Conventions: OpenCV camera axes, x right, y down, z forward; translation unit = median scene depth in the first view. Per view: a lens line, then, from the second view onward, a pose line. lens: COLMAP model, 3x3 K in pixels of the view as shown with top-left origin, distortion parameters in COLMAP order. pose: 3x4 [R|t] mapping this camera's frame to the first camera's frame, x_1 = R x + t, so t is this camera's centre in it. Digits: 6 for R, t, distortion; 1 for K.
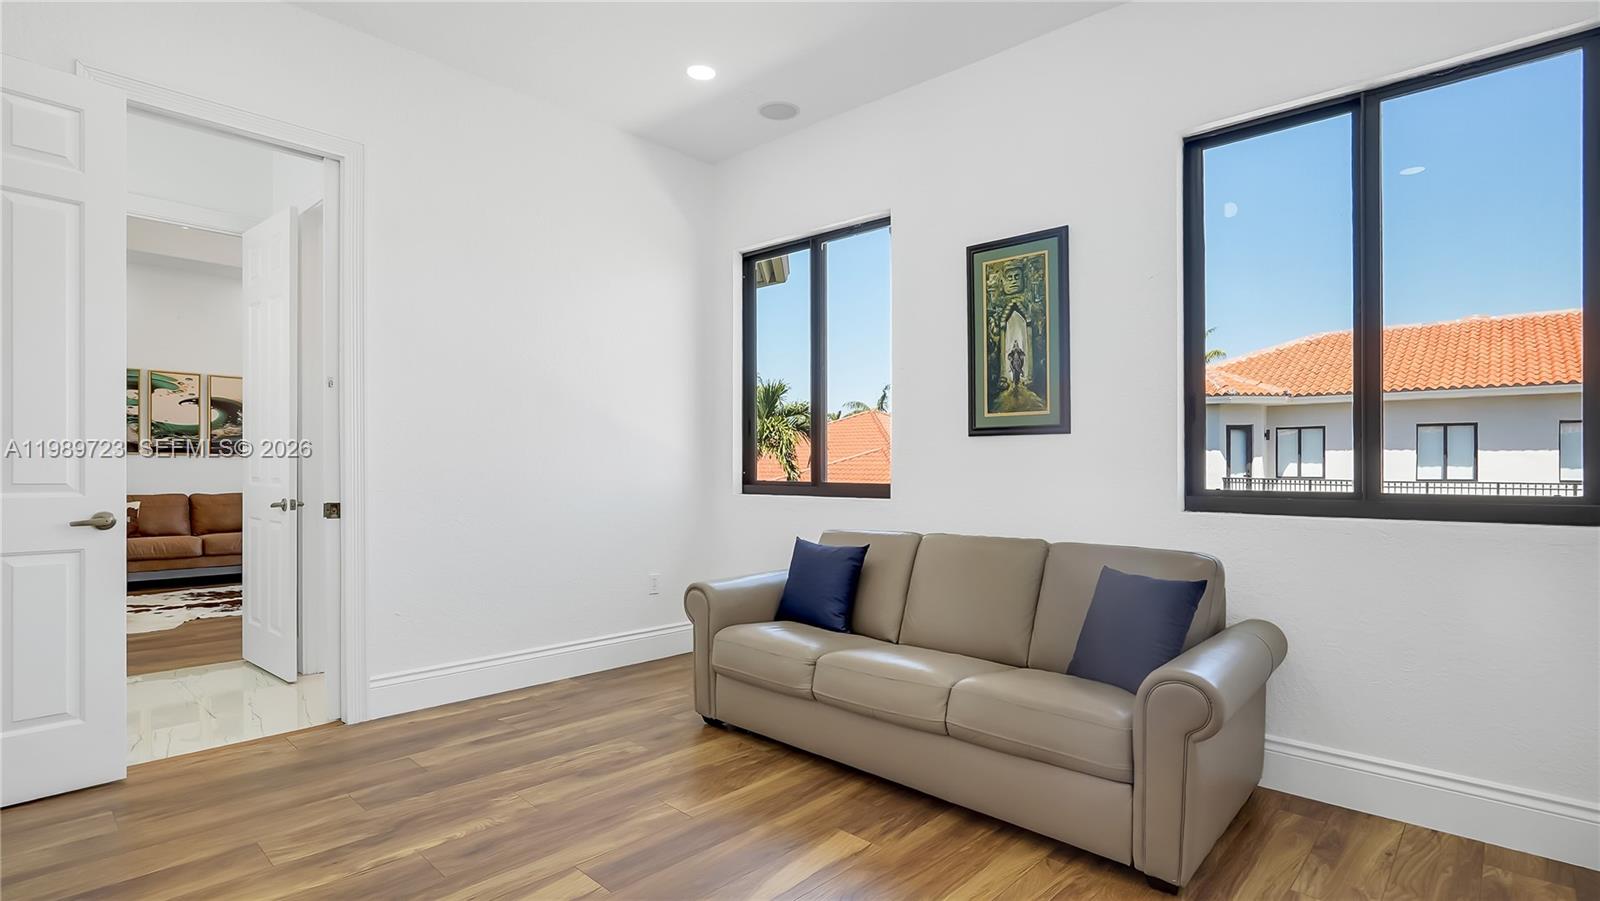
lens RADIAL K [[762.9, 0, 795.6], [0, 762.9, 468.9], [0, 0, 1]] dist [-0.002804, 0.000255]
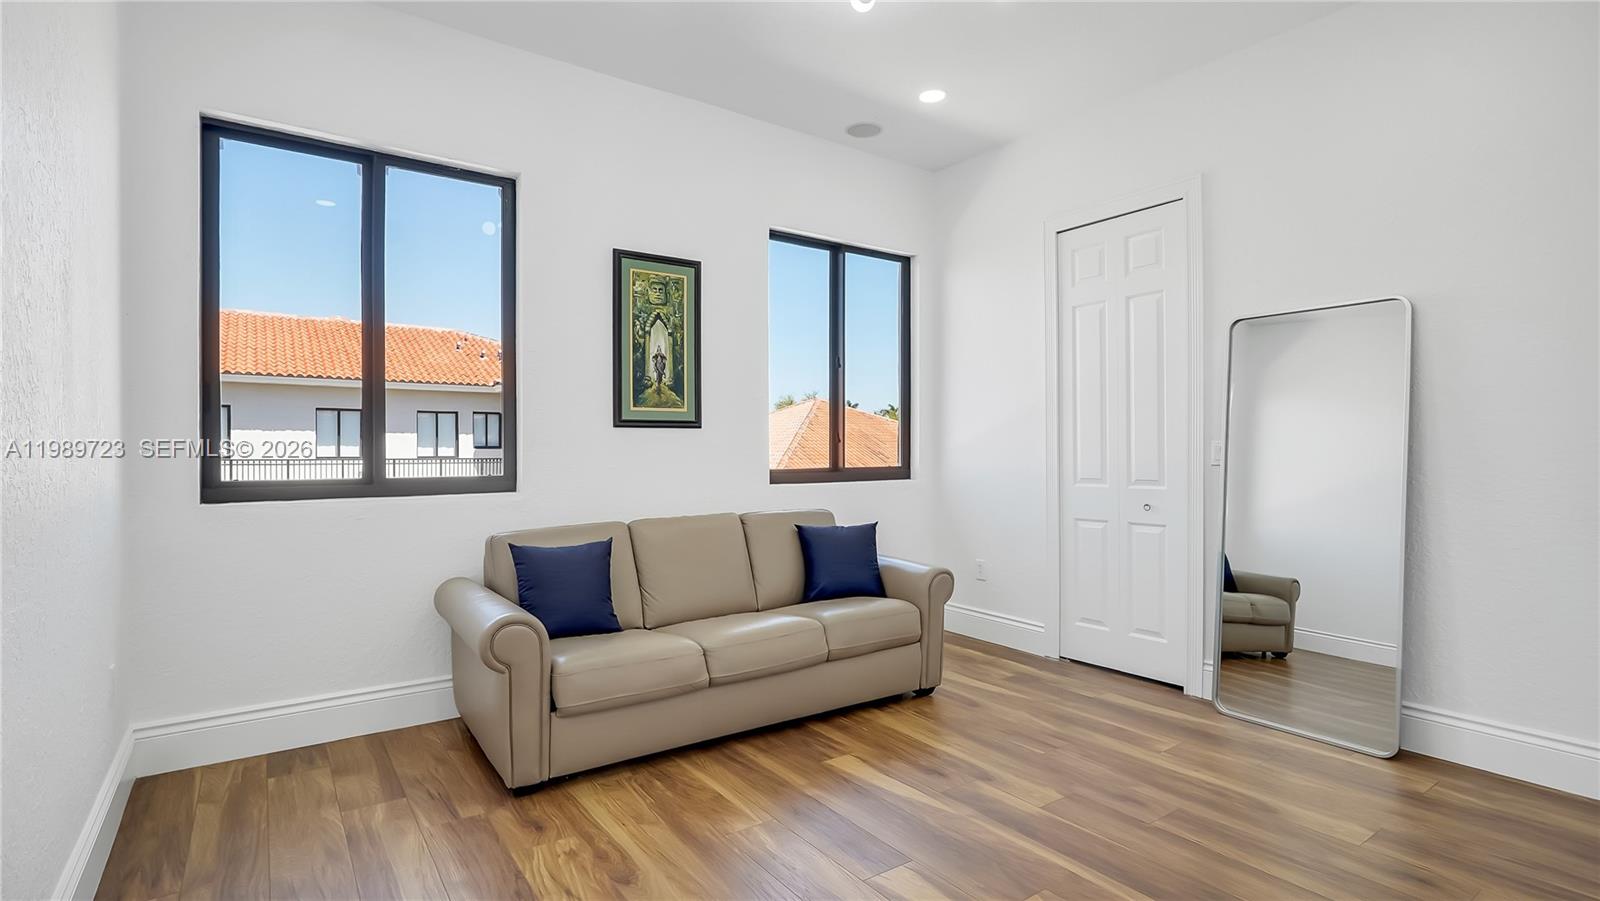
lens RADIAL K [[764.4, 0, 791.3], [0, 764.4, 447.7], [0, 0, 1]] dist [-0.005321, 0.000492]
pose [[0.213633, -0.007629, 0.976884, -0.795753], [0.006519, 0.999958, 0.006383, -0.020556], [-0.976892, 0.005004, 0.213674, 0.559785]]
